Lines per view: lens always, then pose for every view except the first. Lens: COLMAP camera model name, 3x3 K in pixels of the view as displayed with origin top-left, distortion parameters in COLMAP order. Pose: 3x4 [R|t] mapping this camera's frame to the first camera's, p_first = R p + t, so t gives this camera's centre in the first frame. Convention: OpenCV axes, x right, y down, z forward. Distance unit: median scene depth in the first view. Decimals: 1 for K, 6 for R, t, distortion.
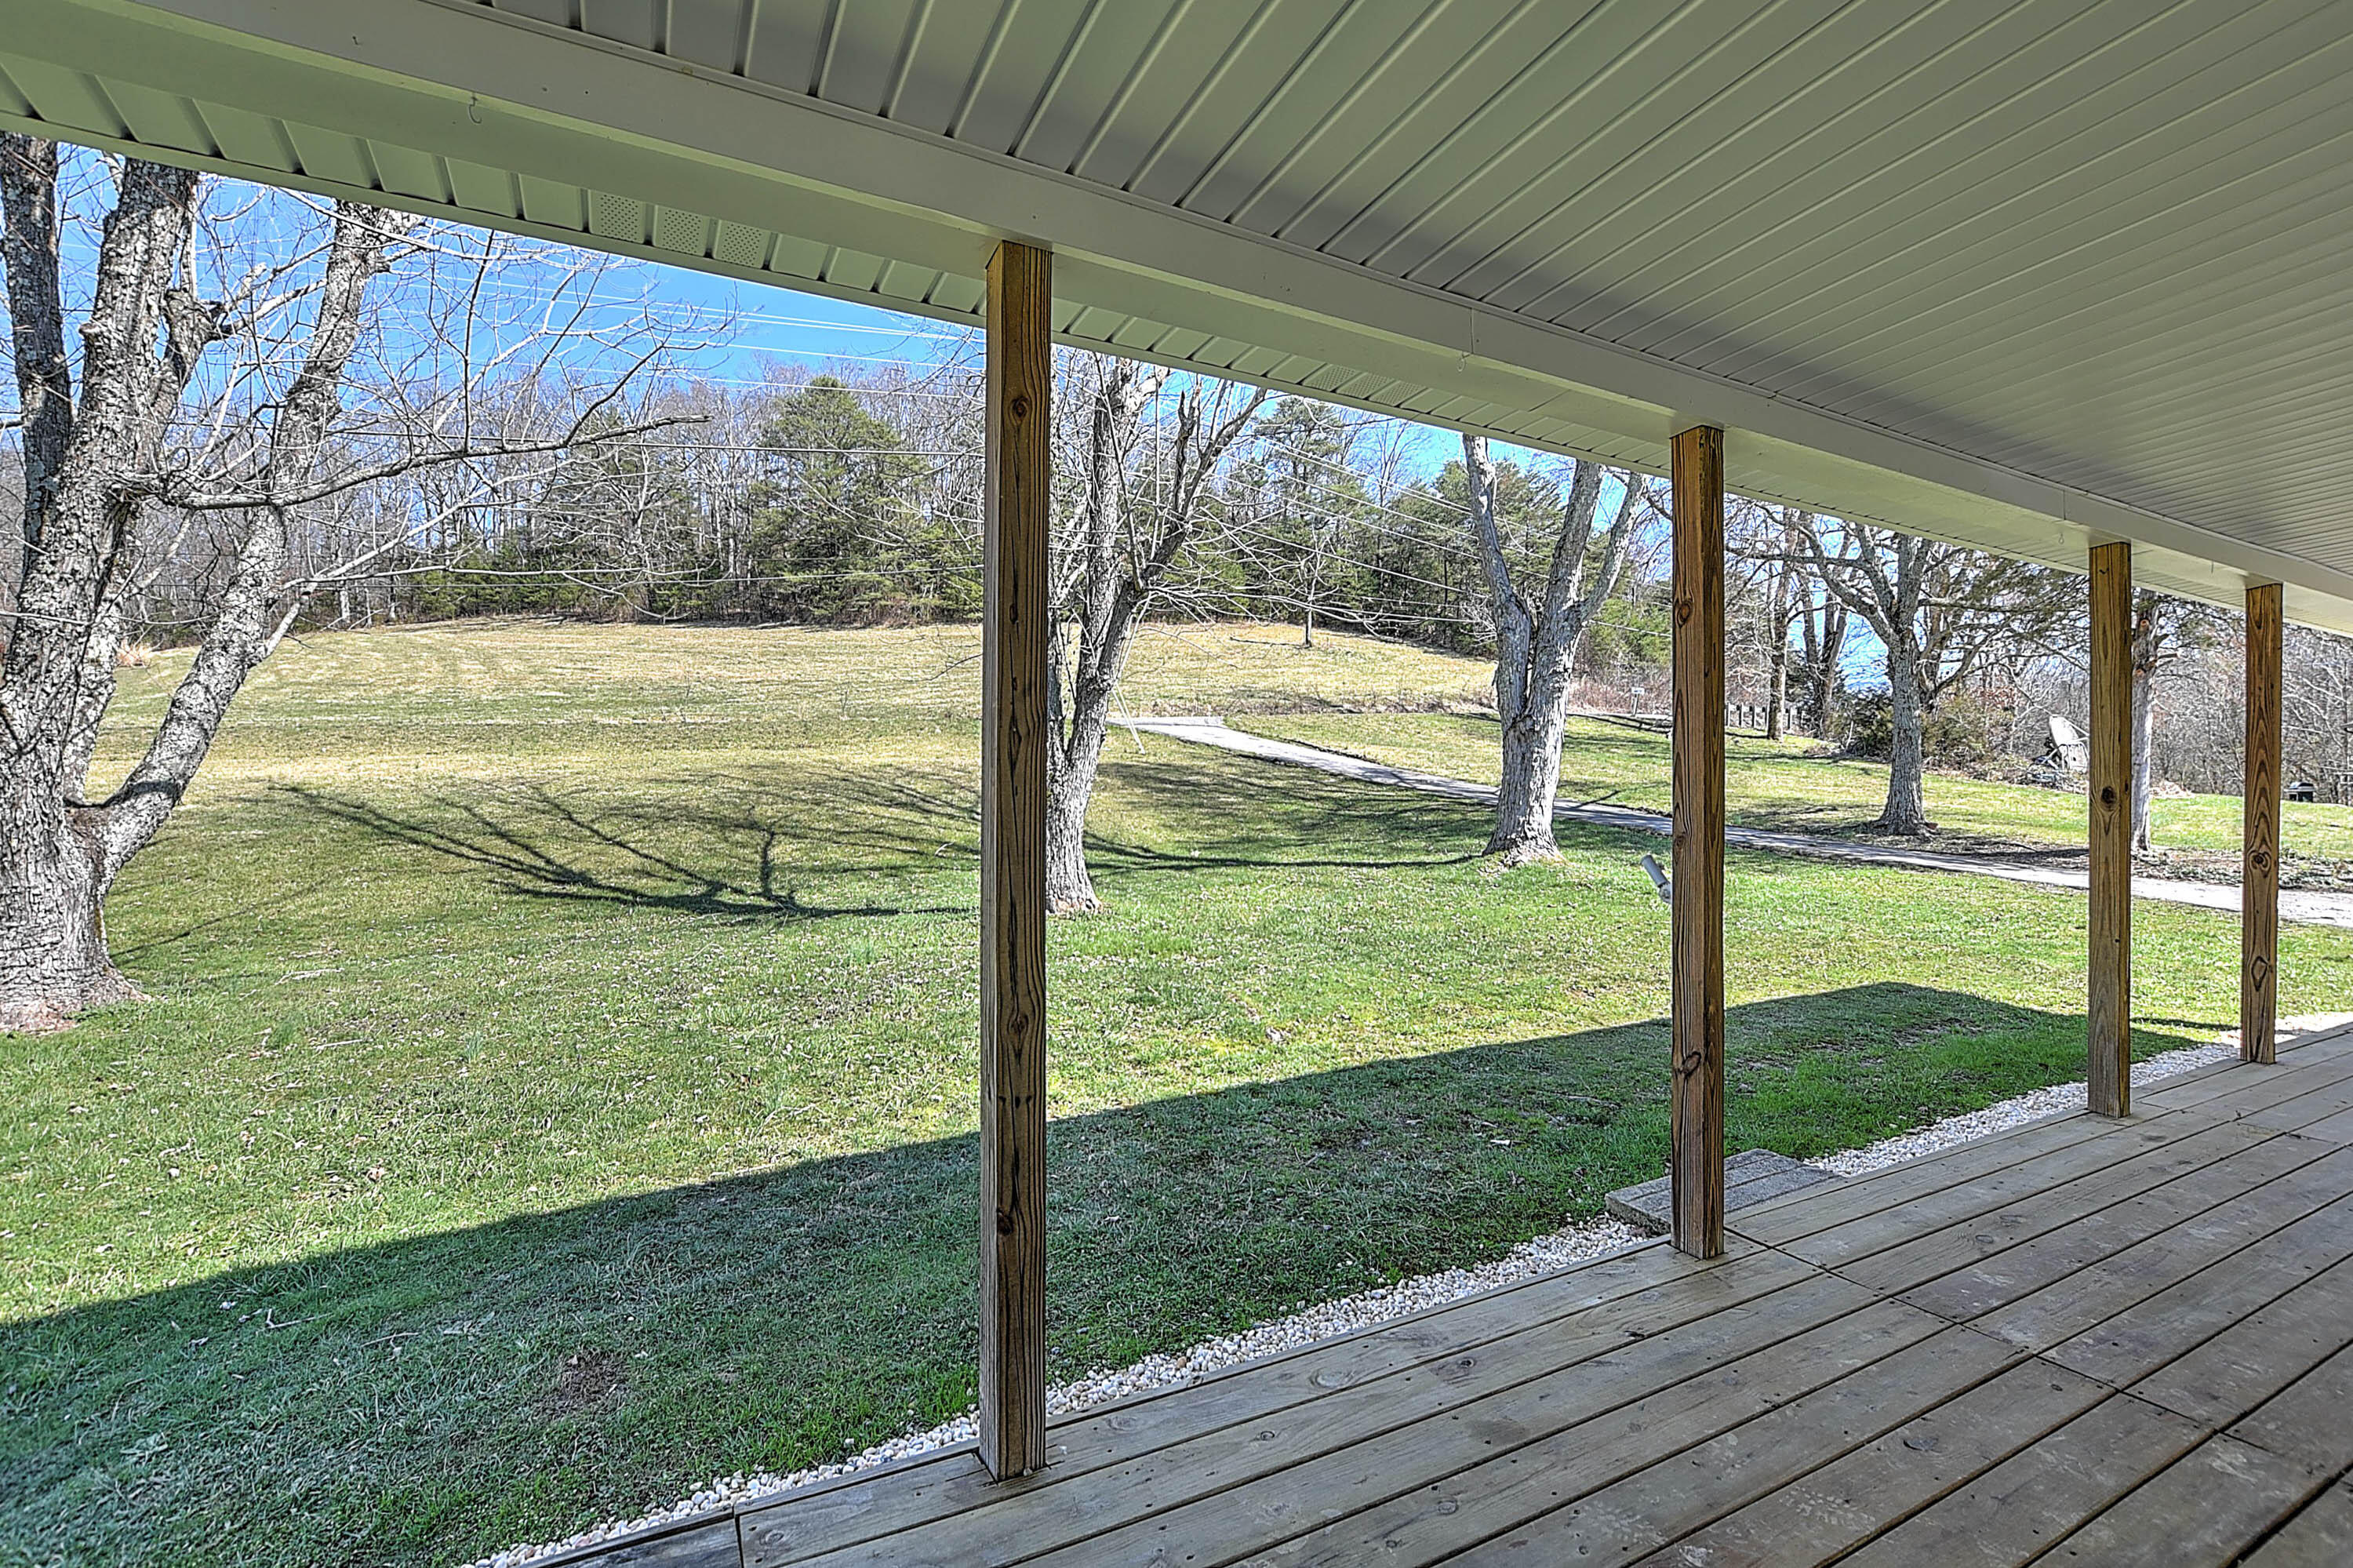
lens RADIAL K [[1039.1, 0, 1172.6], [0, 1039.1, 781.1], [0, 0, 1]] dist [-0.022711, 0.004546]
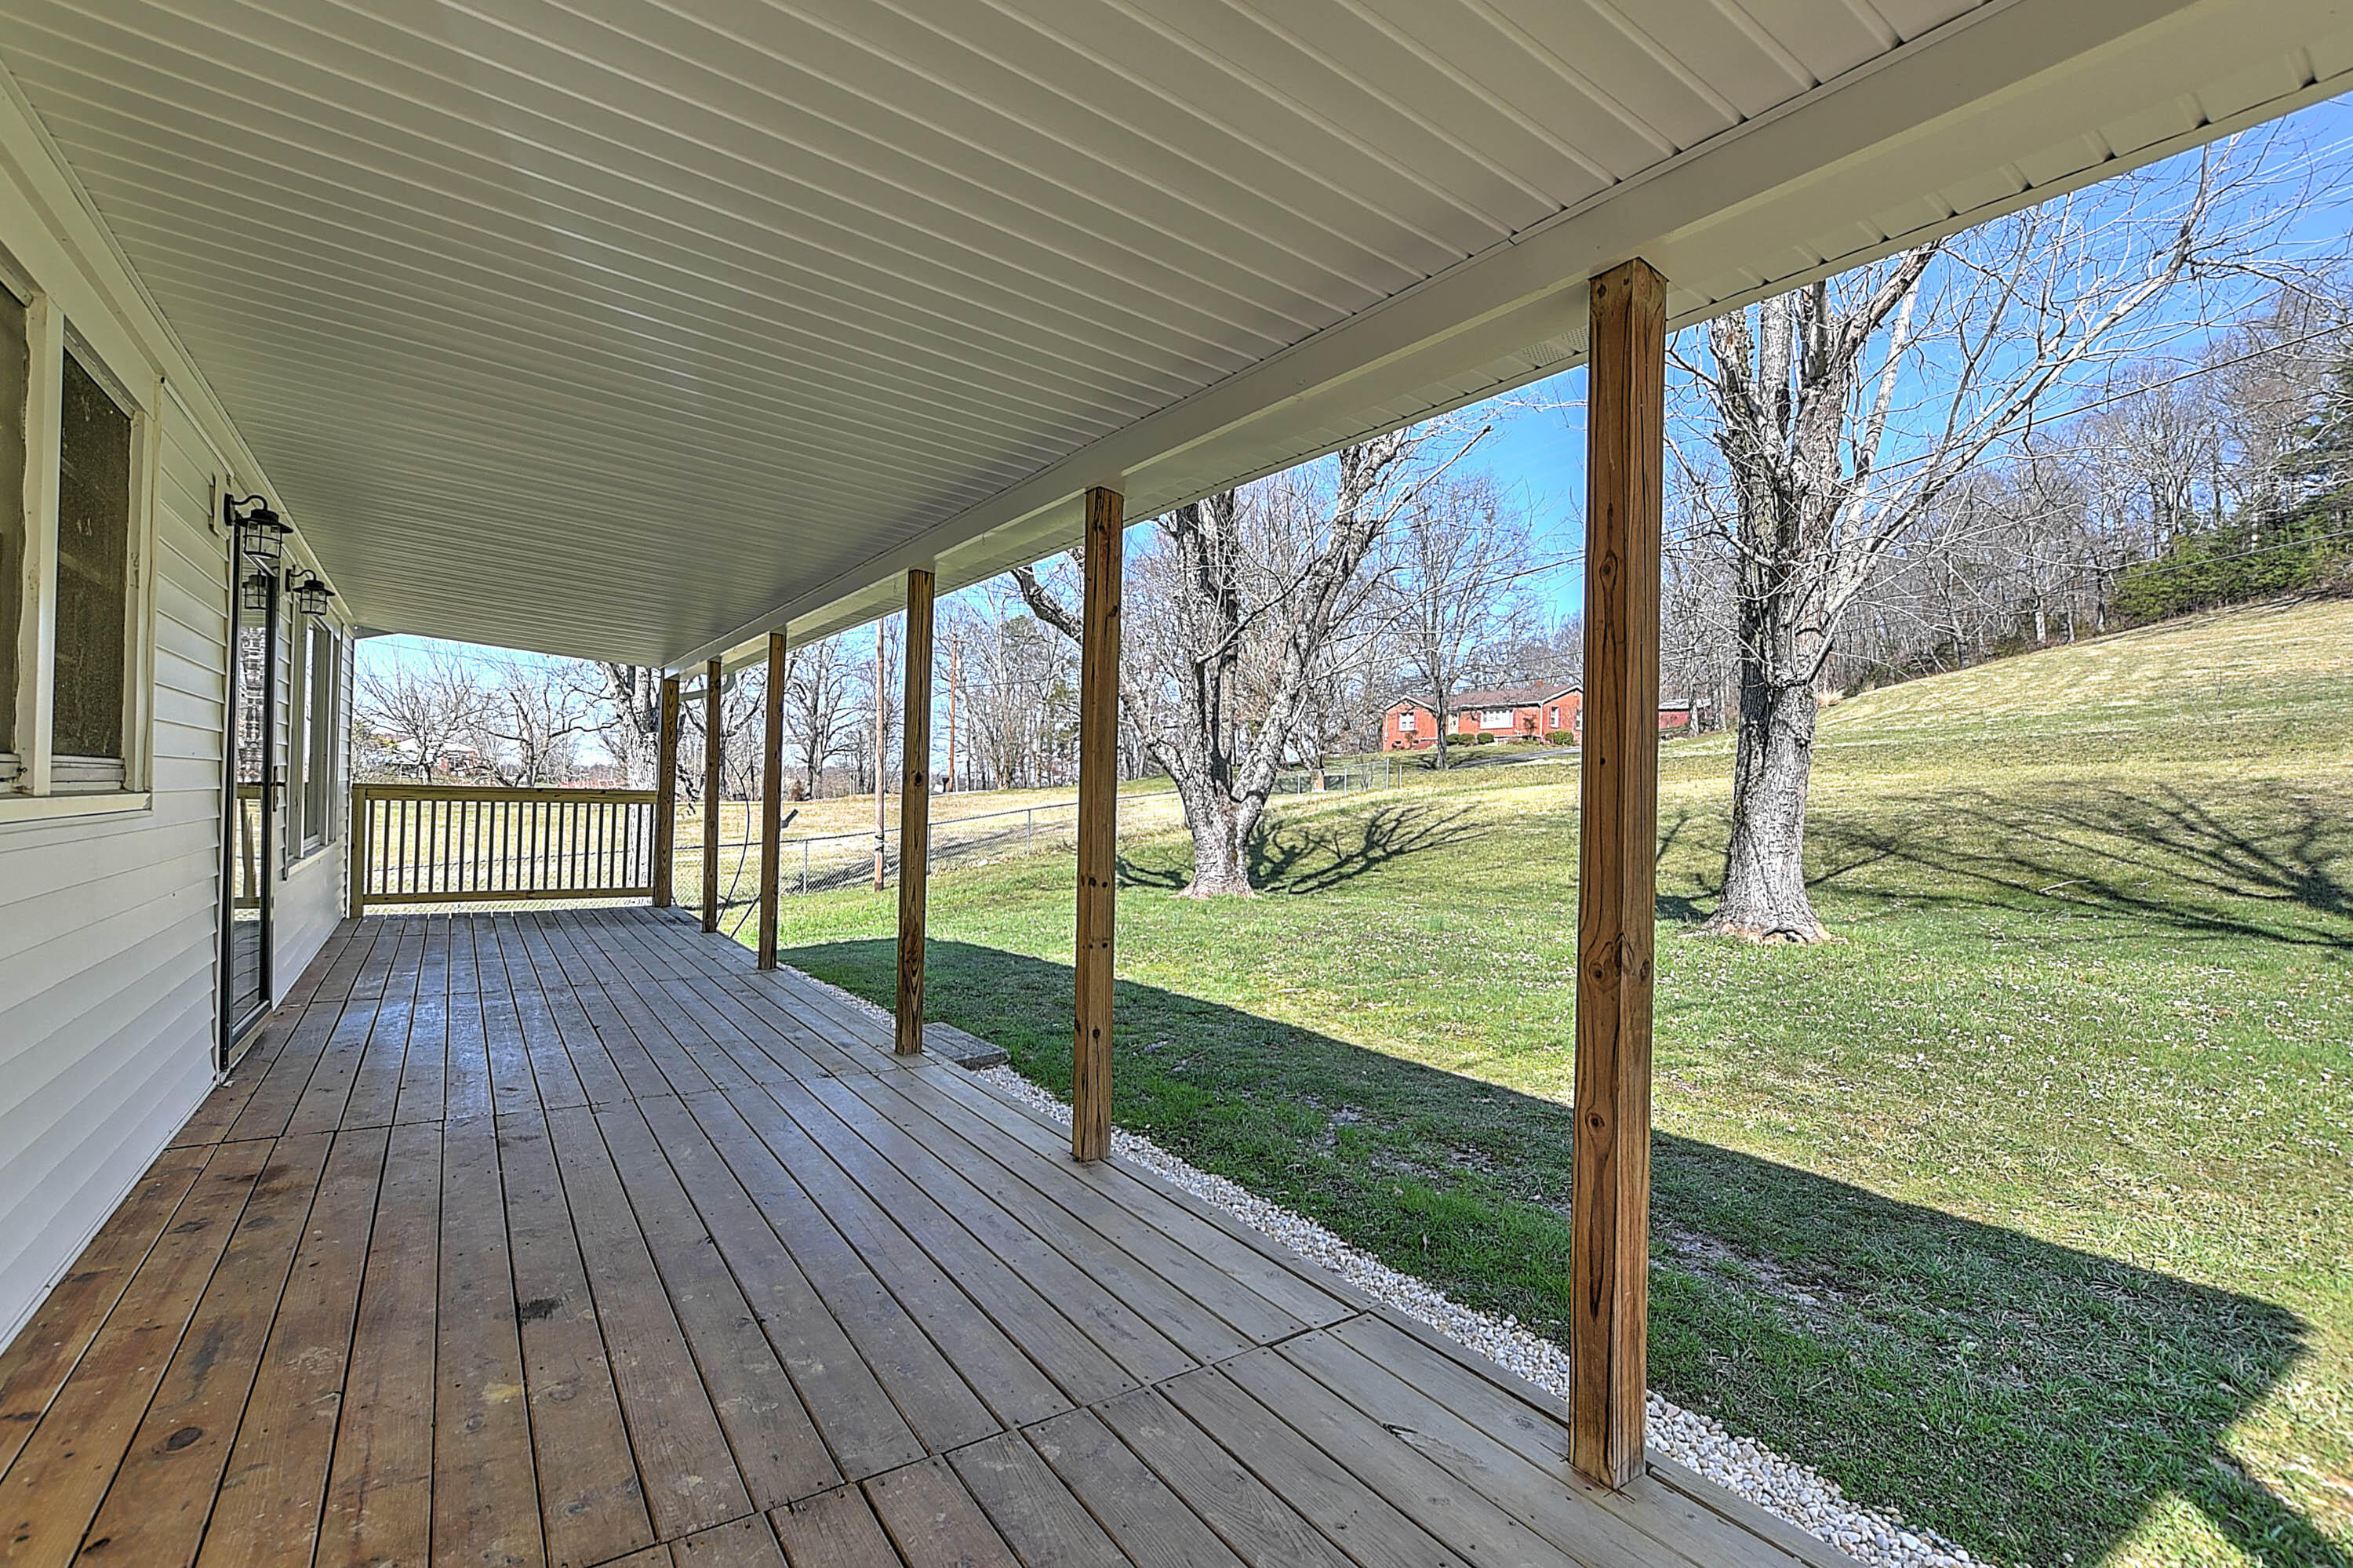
lens RADIAL K [[1039.1, 0, 1180.1], [0, 1039.1, 789.9], [0, 0, 1]] dist [-0.022711, 0.004546]
pose [[0.129318, -0.005496, -0.991588, 0.818330], [-0.007514, 0.999950, -0.006522, 0.010422], [0.991575, 0.008294, 0.129270, 0.449763]]
